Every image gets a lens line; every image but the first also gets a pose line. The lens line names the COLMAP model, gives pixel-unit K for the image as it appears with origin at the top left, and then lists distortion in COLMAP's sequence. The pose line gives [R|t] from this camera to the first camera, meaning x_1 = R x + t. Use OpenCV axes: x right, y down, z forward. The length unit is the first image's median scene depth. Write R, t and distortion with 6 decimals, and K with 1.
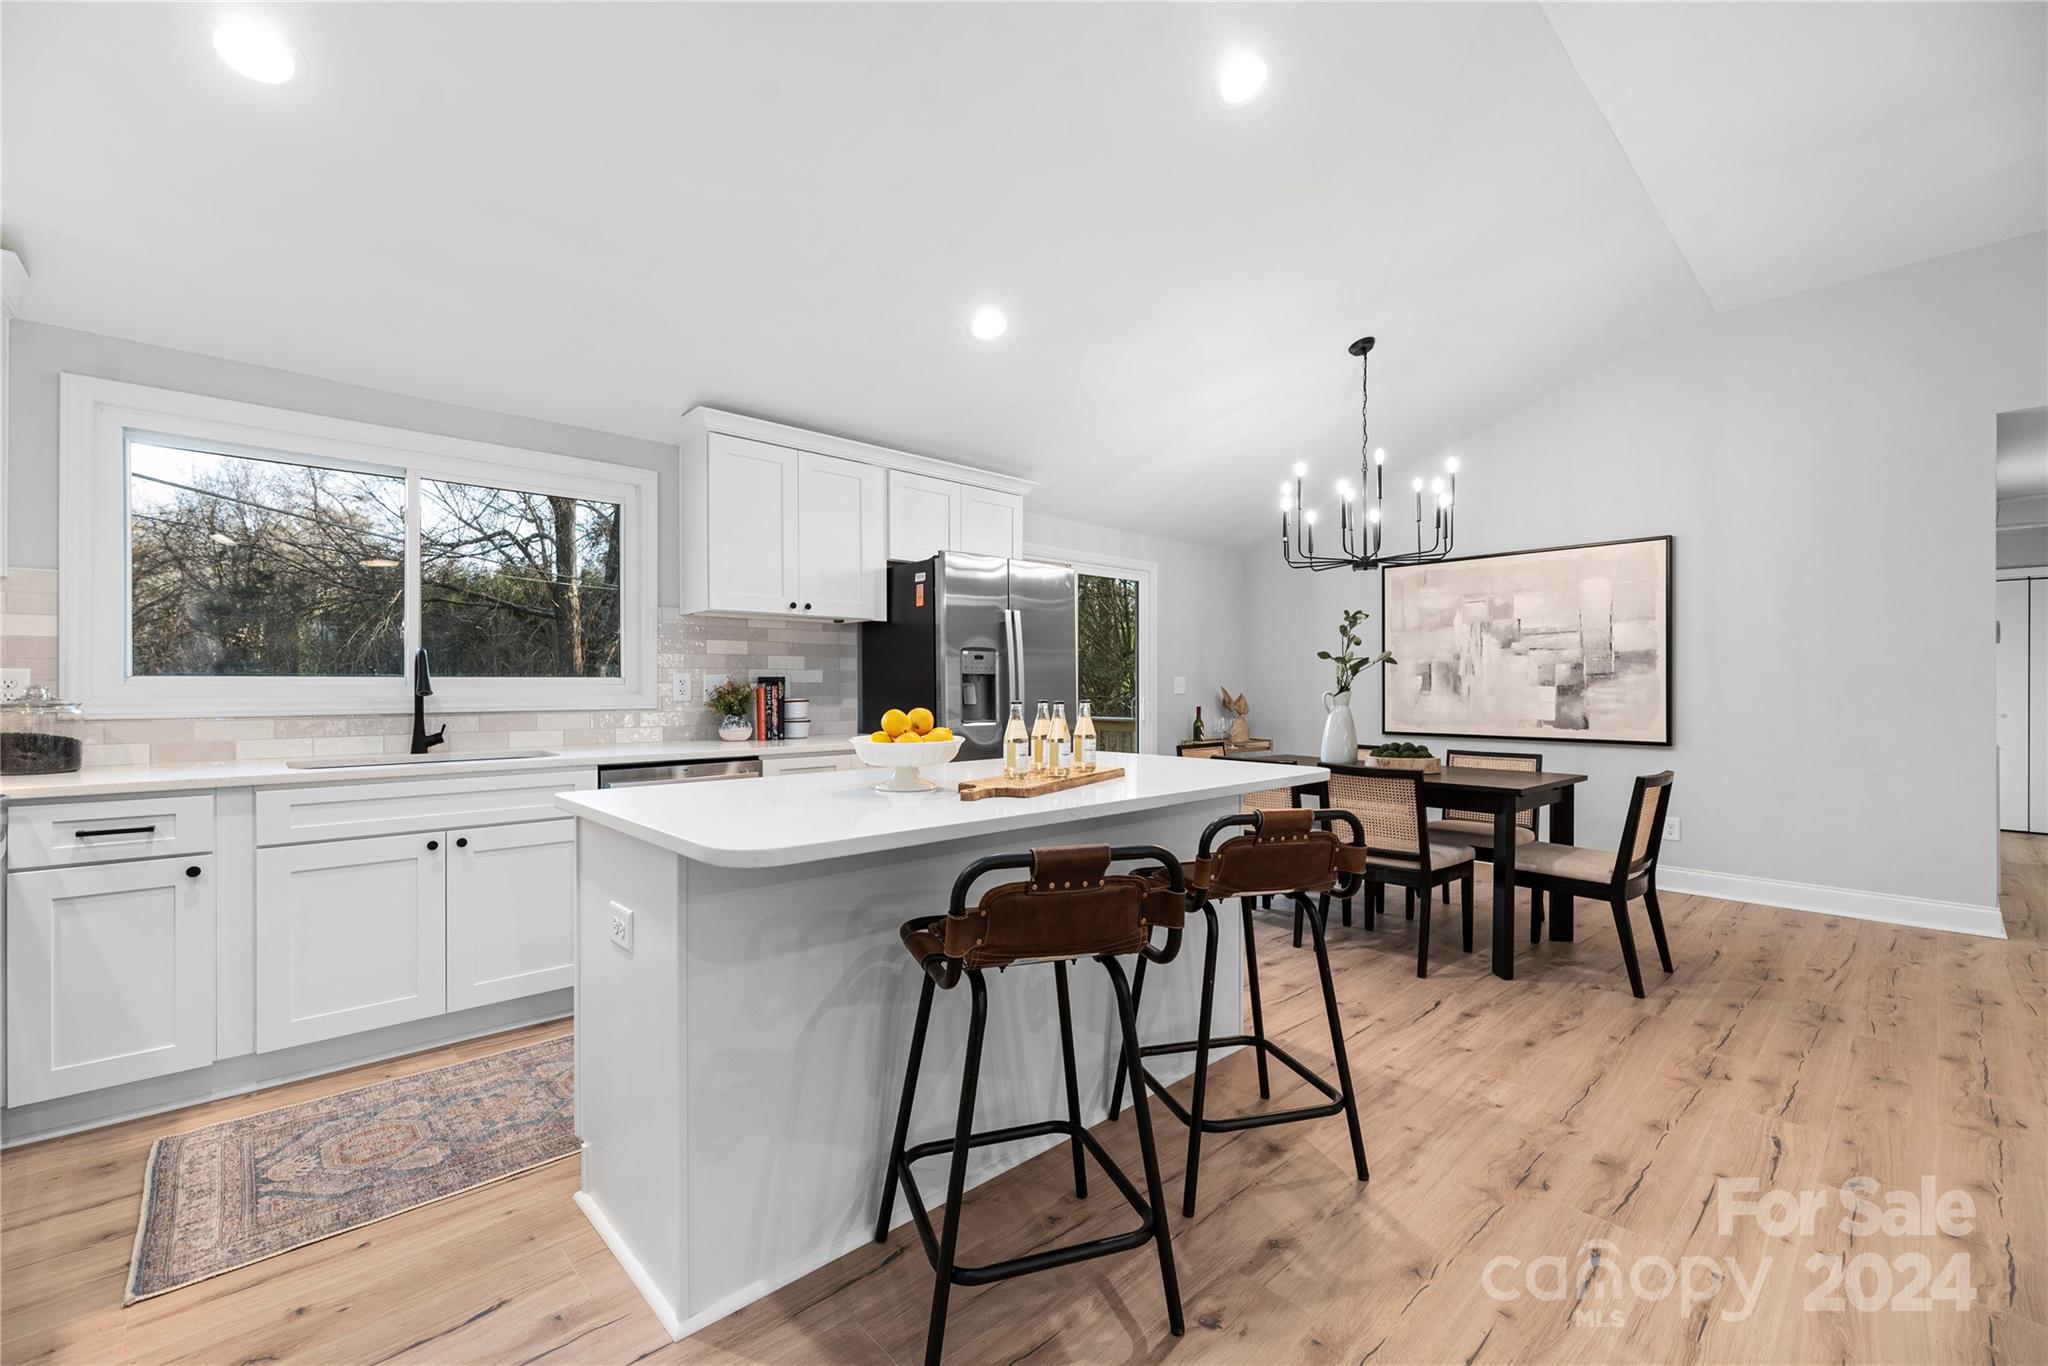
lens RADIAL K [[848.7, 0, 1016.0], [0, 848.7, 684.3], [0, 0, 1]] dist [0.001489, 0.000085]
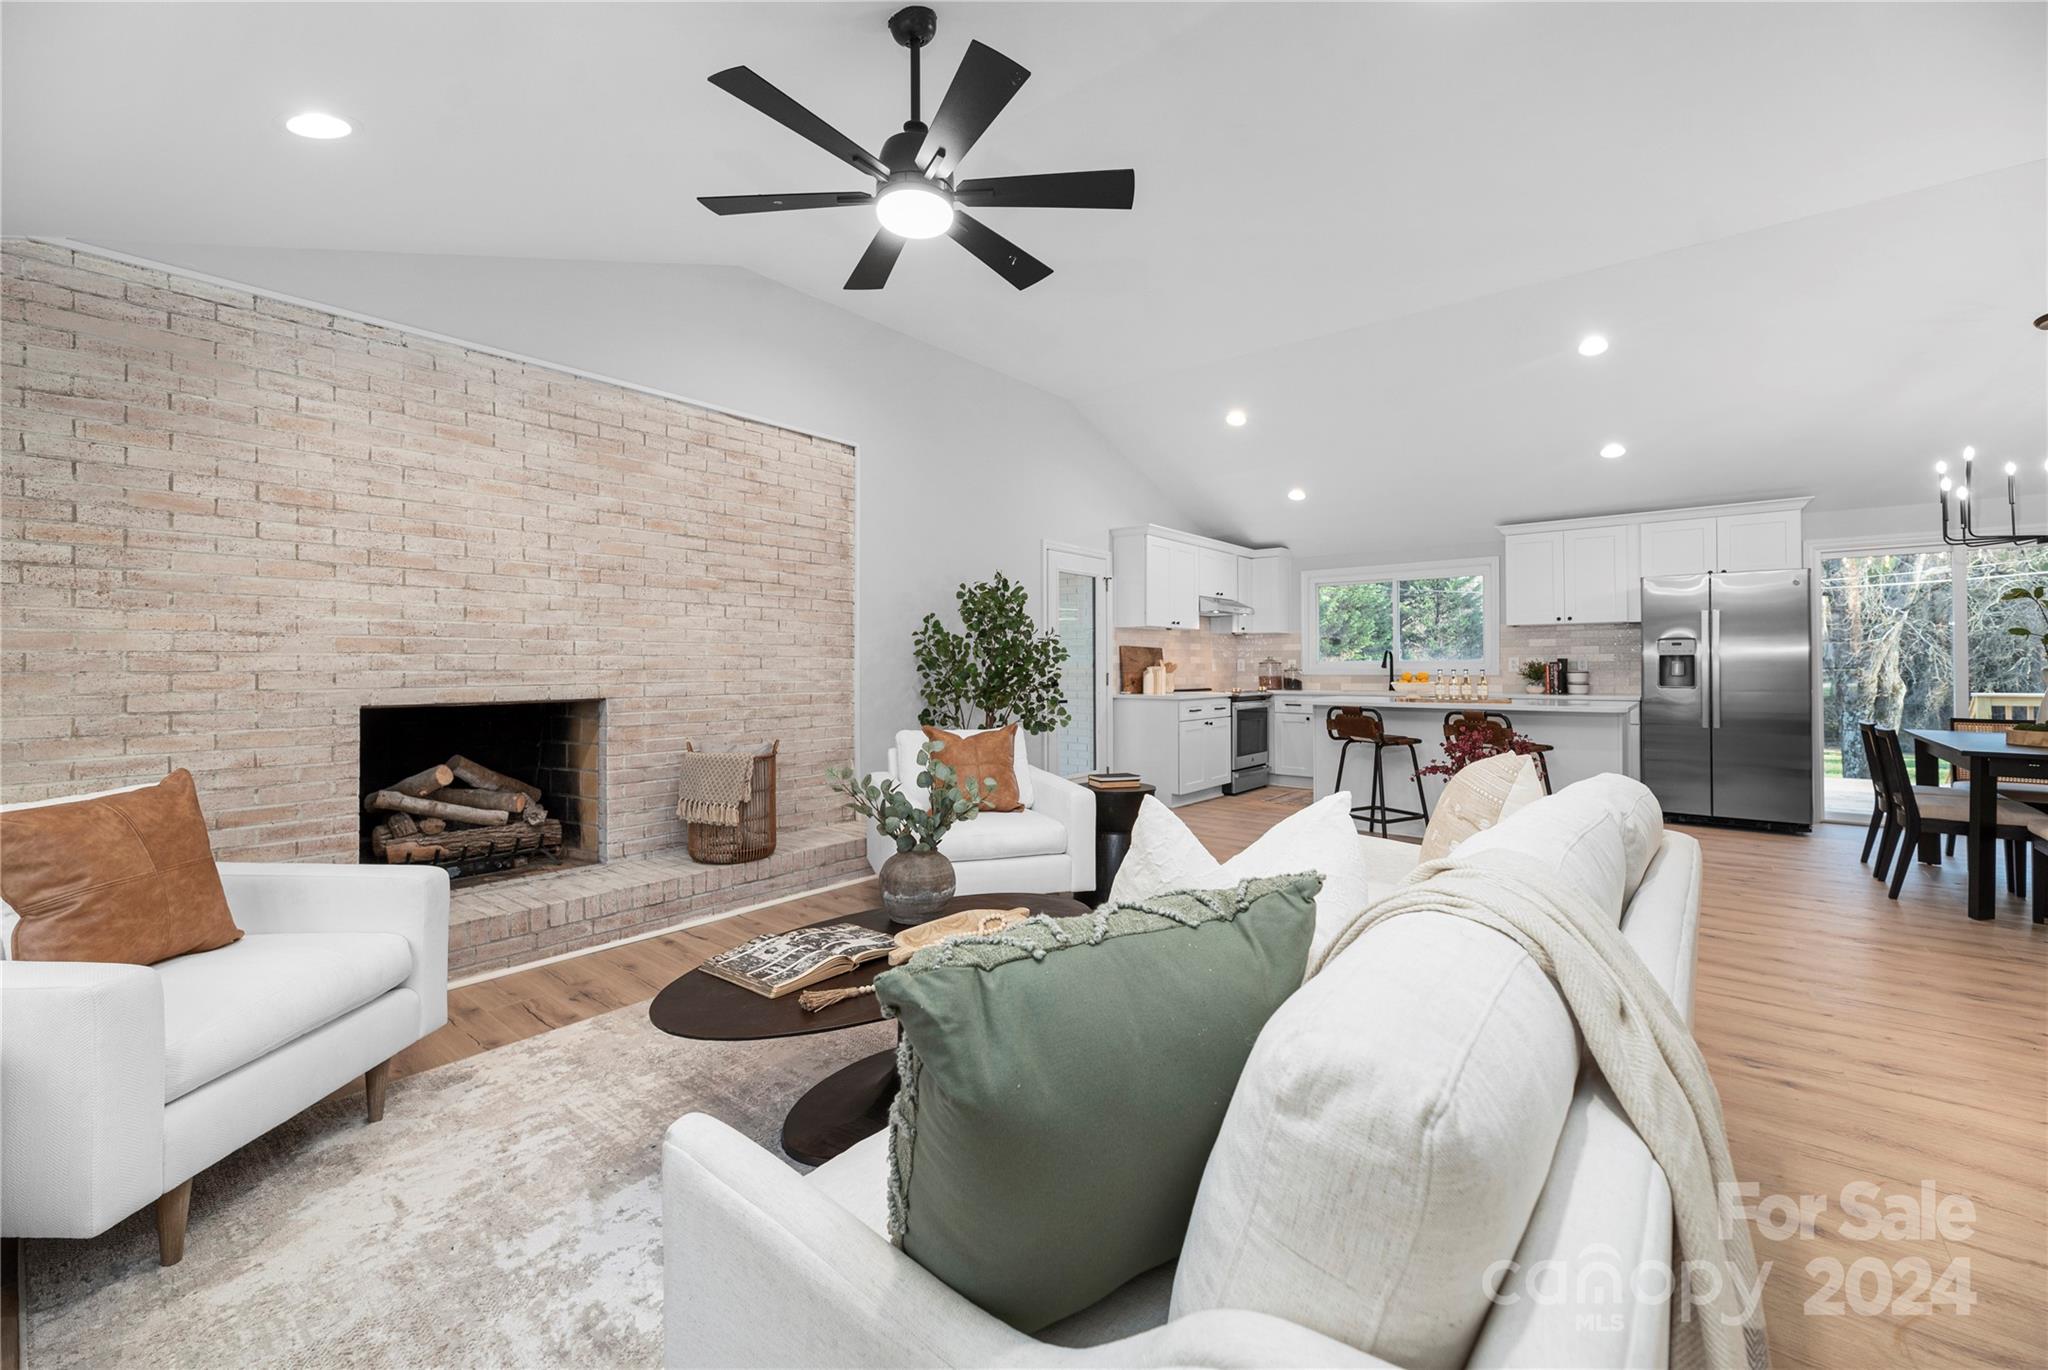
lens RADIAL K [[836.0, 0, 1020.9], [0, 836.0, 663.2], [0, 0, 1]] dist [0.002092, 0.000139]
pose [[0.137834, -0.004171, -0.990446, 1.192560], [0.004329, 0.999984, -0.003609, 0.001981], [0.990446, -0.003790, 0.137850, -0.329800]]
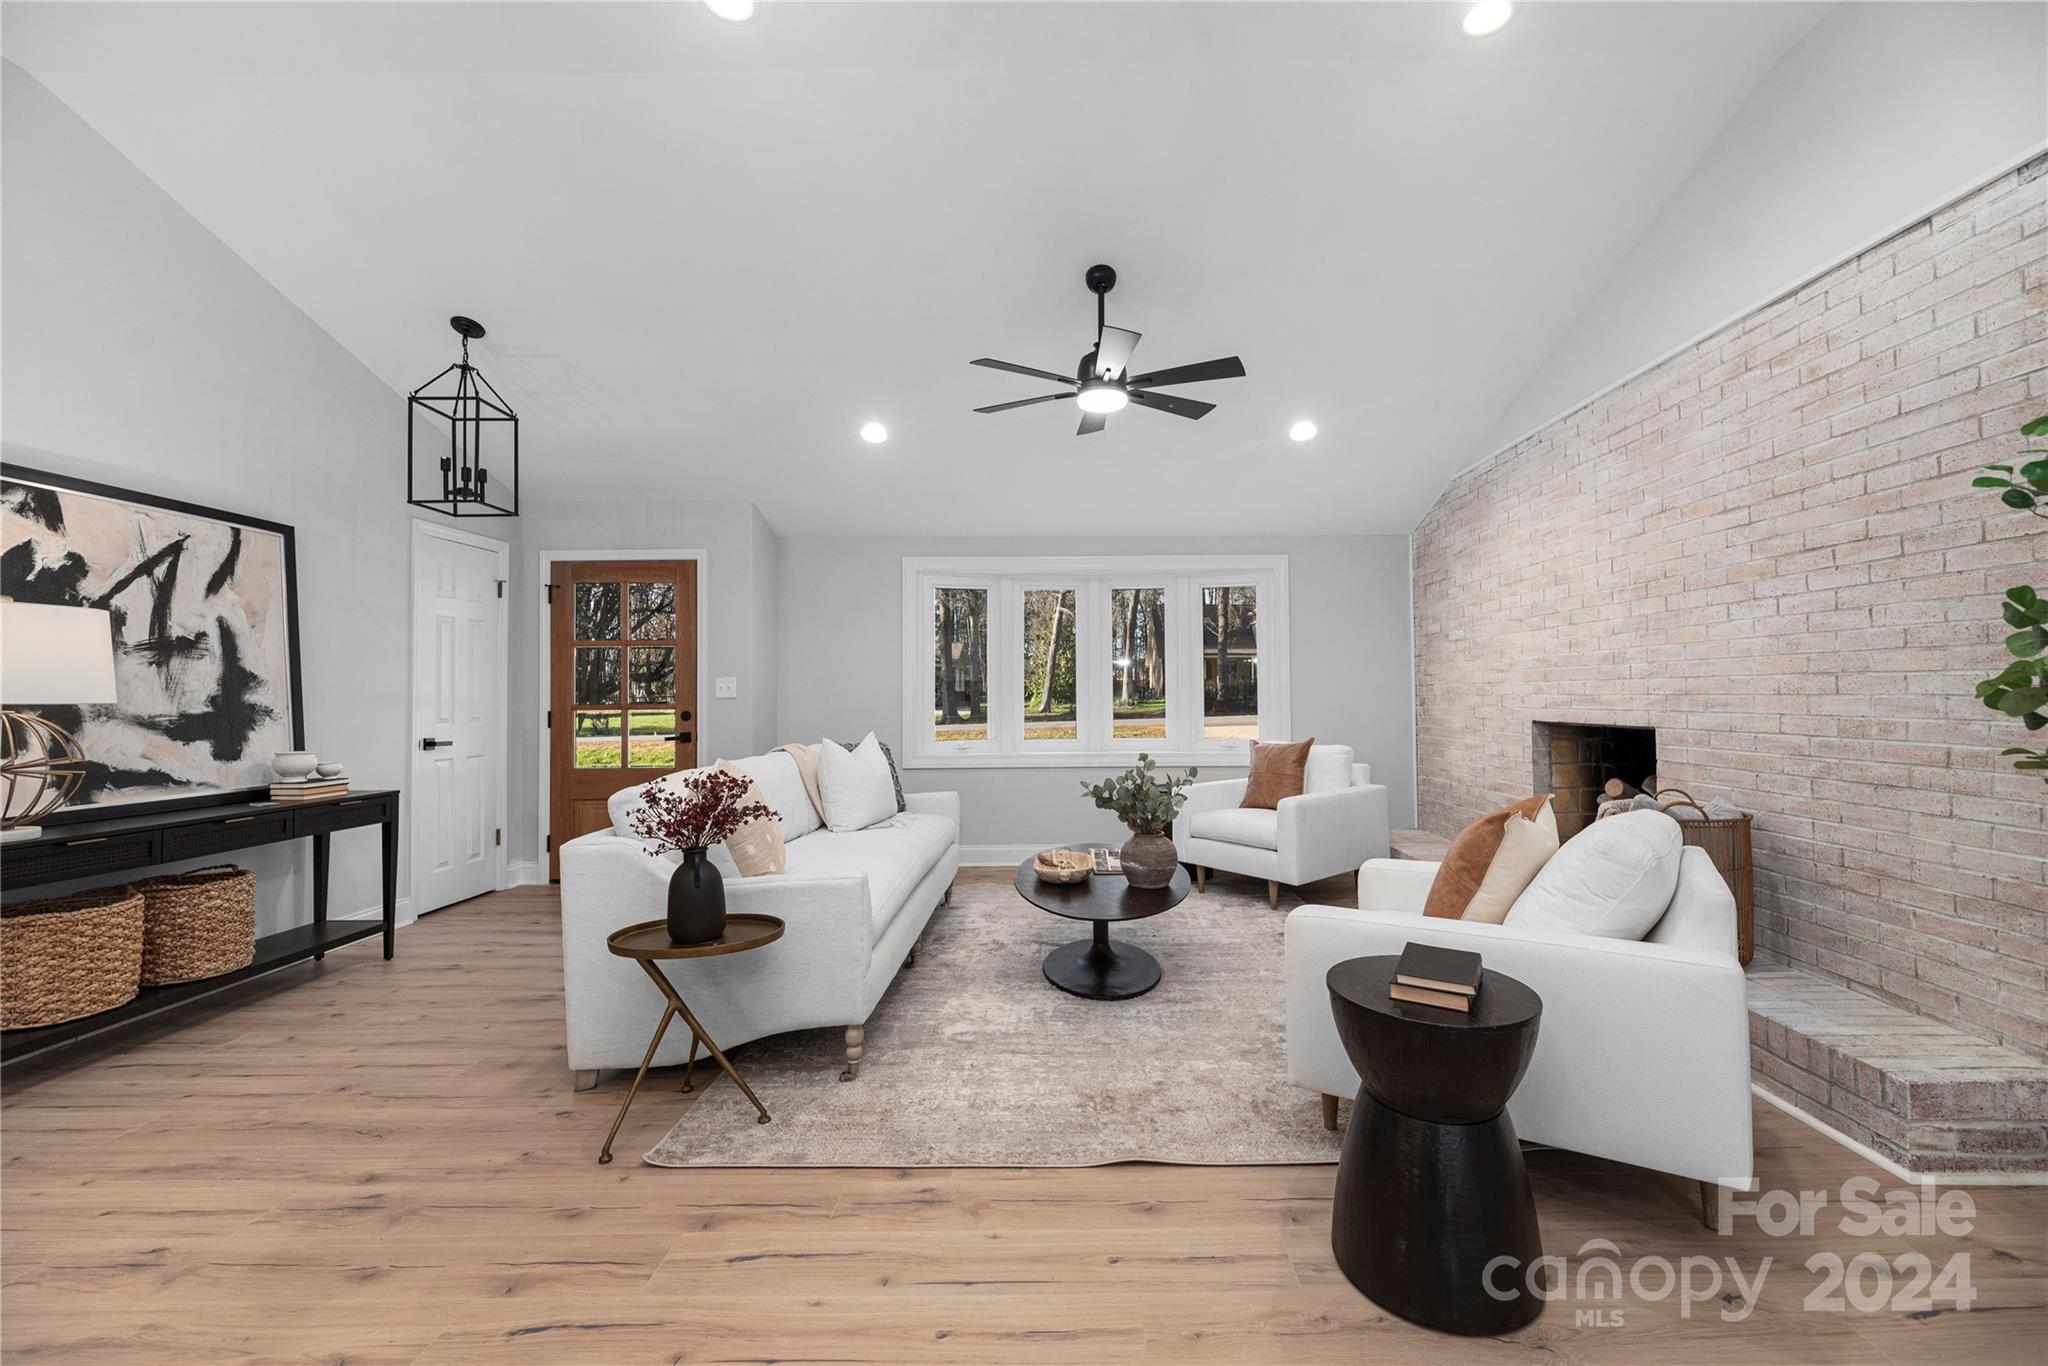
lens RADIAL K [[848.5, 0, 1064.2], [0, 848.5, 677.3], [0, 0, 1]] dist [-0.000046, -0.000285]
pose [[-0.737420, 0.018683, 0.675177, 0.106049], [0.005351, 0.999748, -0.021820, 0.001664], [-0.675414, -0.012478, -0.737333, 0.325858]]
